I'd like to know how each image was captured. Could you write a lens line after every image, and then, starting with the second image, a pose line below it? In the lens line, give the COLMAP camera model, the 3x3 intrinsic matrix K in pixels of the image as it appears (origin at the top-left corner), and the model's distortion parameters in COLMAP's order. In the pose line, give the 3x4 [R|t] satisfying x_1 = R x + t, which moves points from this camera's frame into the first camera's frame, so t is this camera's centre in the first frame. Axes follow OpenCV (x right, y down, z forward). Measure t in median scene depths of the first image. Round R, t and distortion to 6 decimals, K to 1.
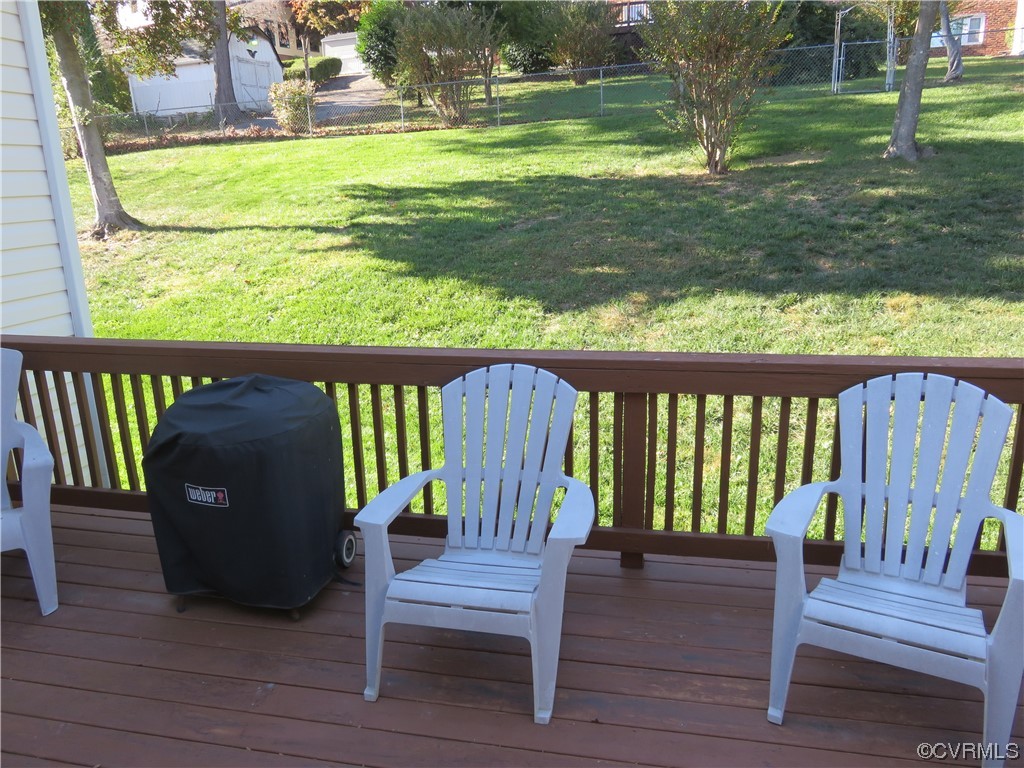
lens RADIAL K [[771.7, 0, 515.1], [0, 771.7, 385.4], [0, 0, 1]] dist [-0.000560, -0.004775]
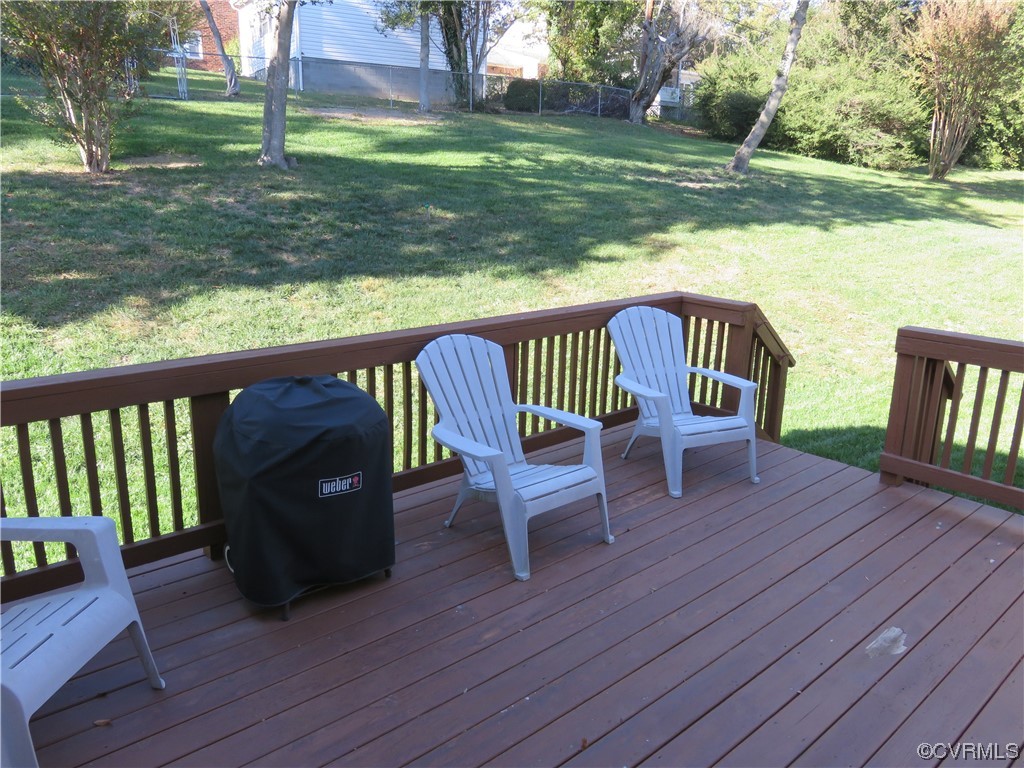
lens RADIAL K [[771.7, 0, 518.2], [0, 771.7, 381.5], [0, 0, 1]] dist [-0.000560, -0.004775]
pose [[0.582765, -0.173808, 0.793836, -0.390788], [0.175642, 0.980710, 0.085782, -0.016785], [-0.793432, 0.089440, 0.602052, 0.053127]]
